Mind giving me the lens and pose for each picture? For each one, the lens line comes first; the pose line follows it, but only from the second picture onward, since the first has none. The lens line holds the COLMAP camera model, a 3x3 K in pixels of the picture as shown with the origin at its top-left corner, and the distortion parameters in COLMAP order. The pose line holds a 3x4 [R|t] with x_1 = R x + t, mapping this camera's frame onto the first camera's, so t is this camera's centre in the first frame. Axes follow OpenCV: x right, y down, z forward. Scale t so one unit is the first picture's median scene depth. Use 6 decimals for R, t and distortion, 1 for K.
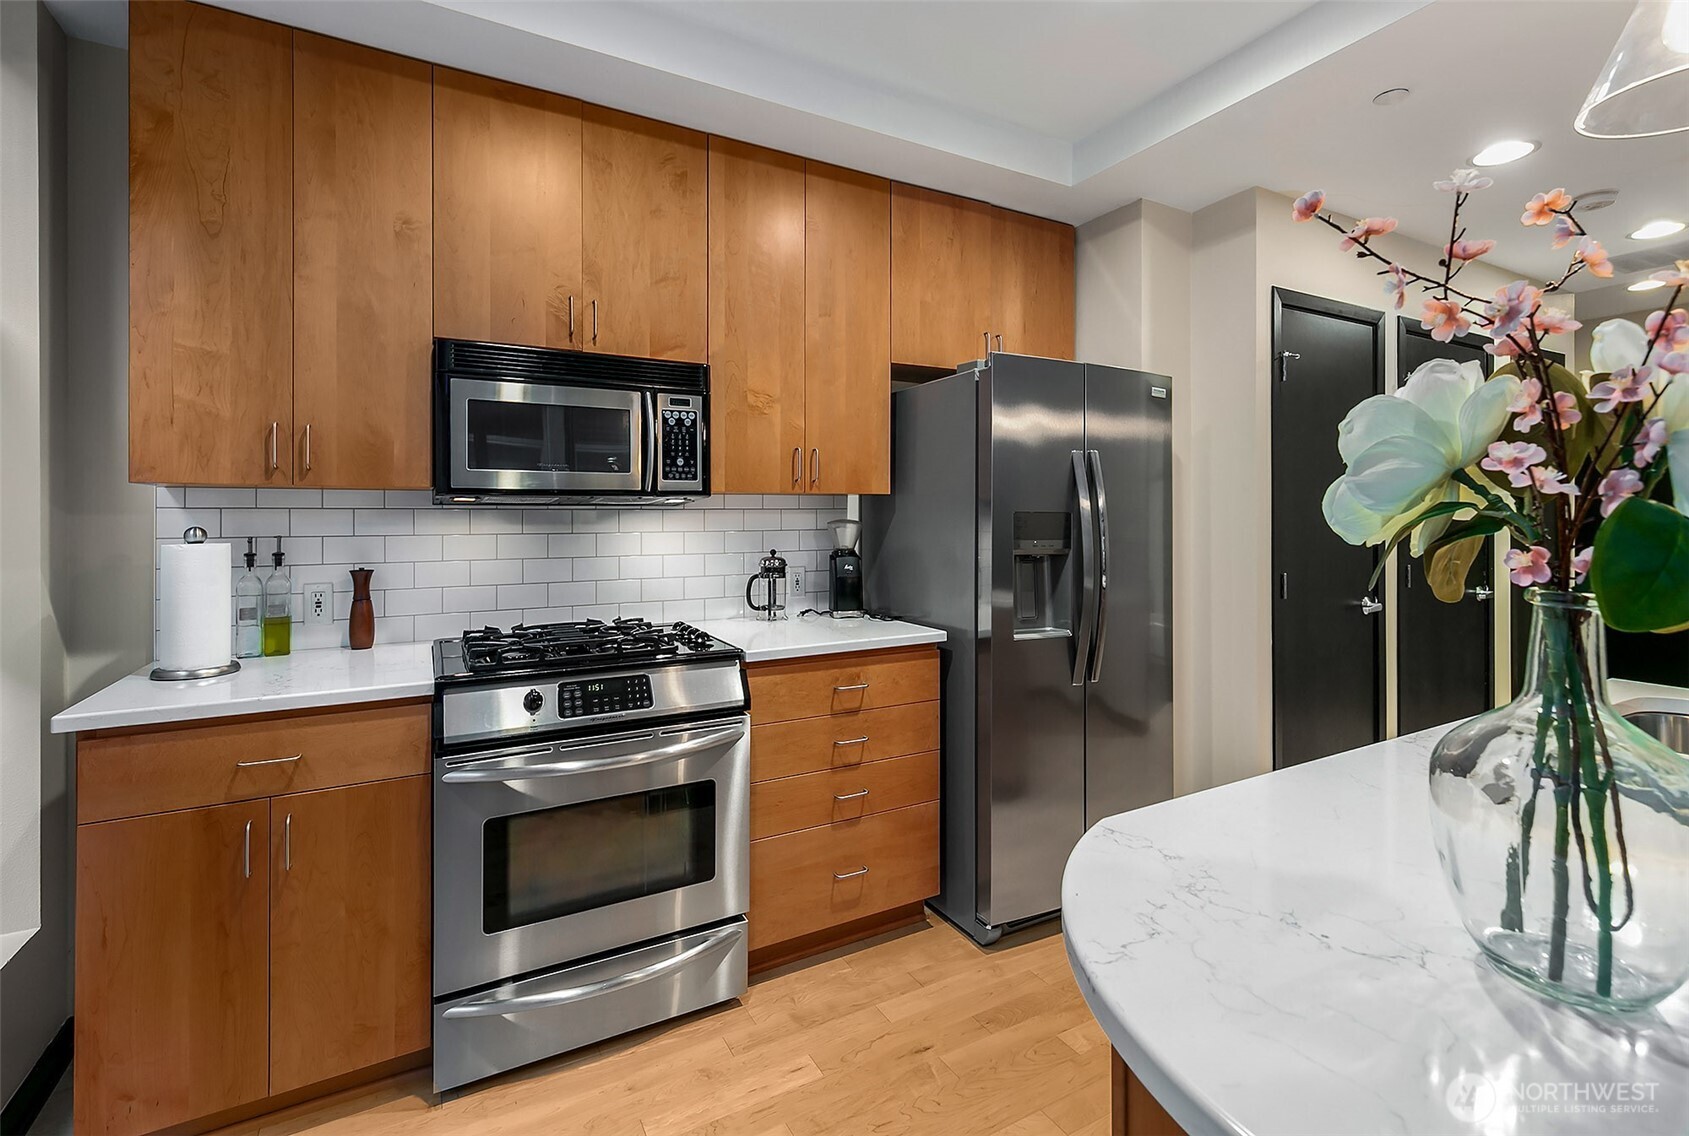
lens RADIAL K [[679.8, 0, 836.6], [0, 679.8, 528.4], [0, 0, 1]] dist [-0.004688, -0.000051]
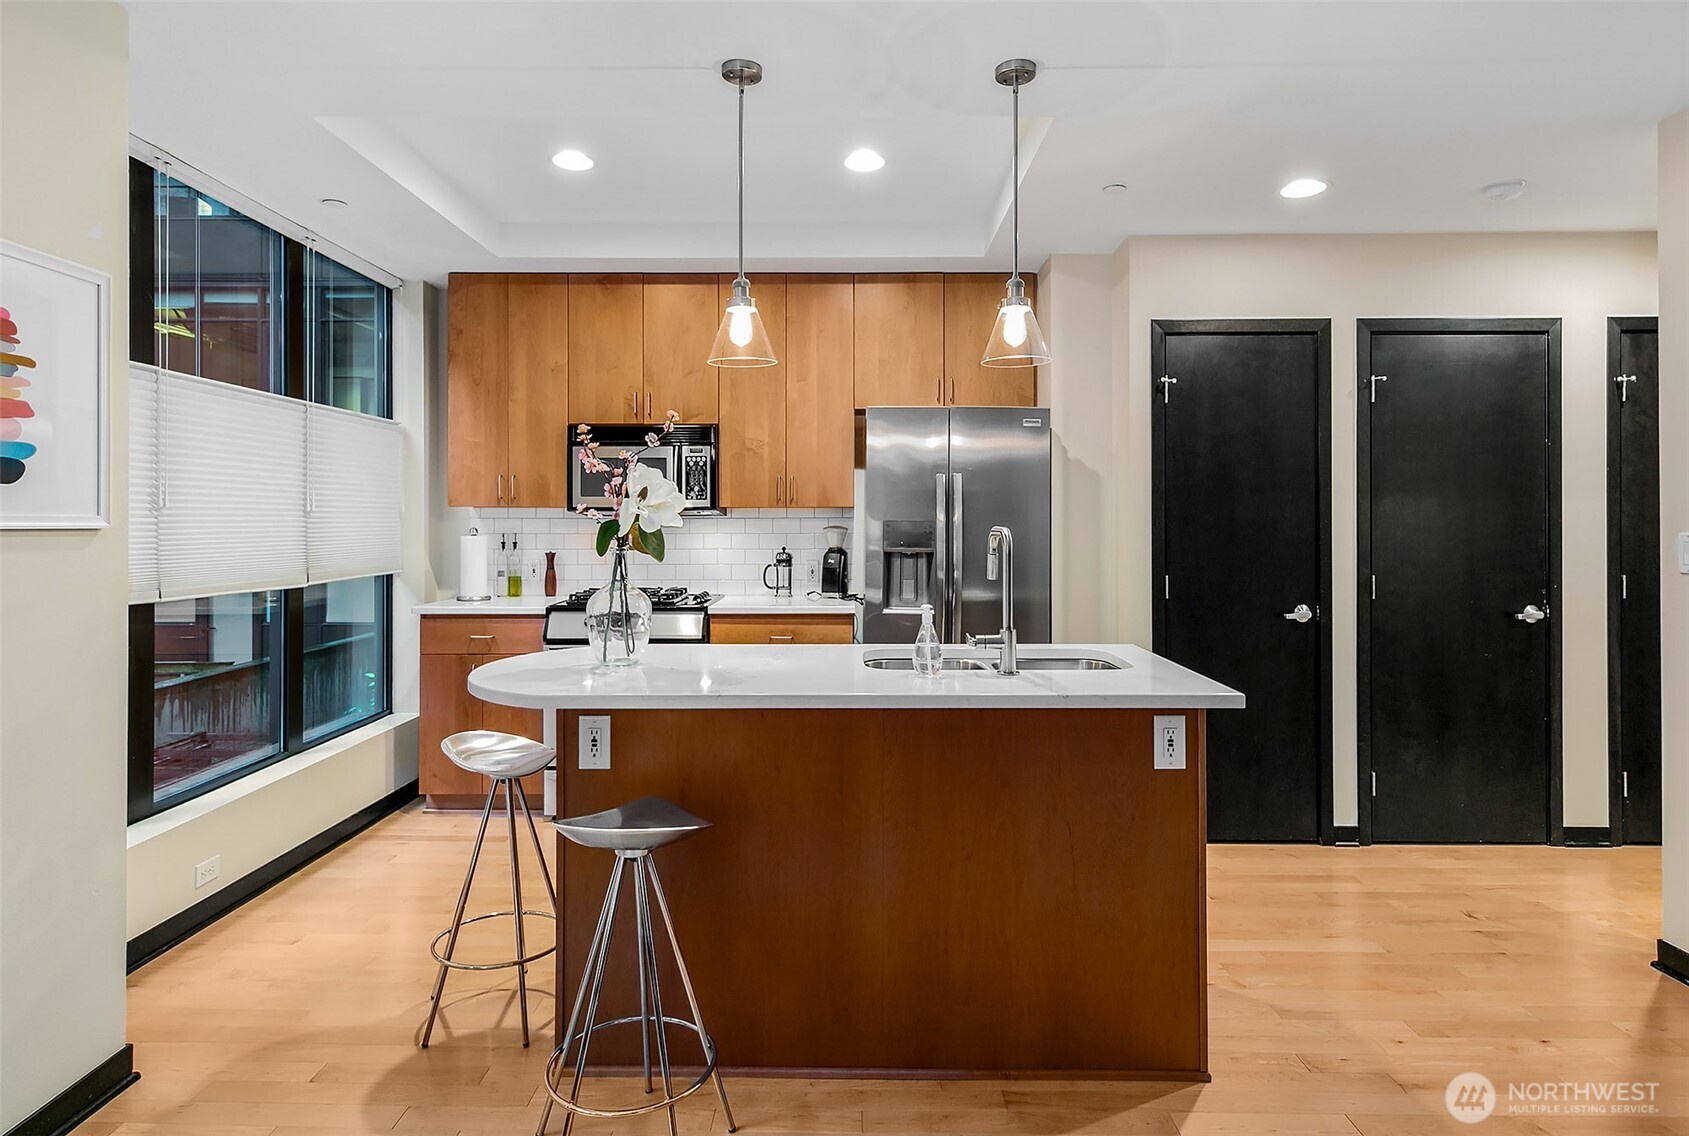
lens RADIAL K [[903.7, 0, 889.4], [0, 903.7, 541.9], [0, 0, 1]] dist [0.000572, -0.001735]
pose [[0.873536, 0.013823, -0.486563, 1.200844], [-0.010971, 0.999902, 0.008712, 0.002685], [0.486636, -0.002272, 0.873602, -0.624434]]
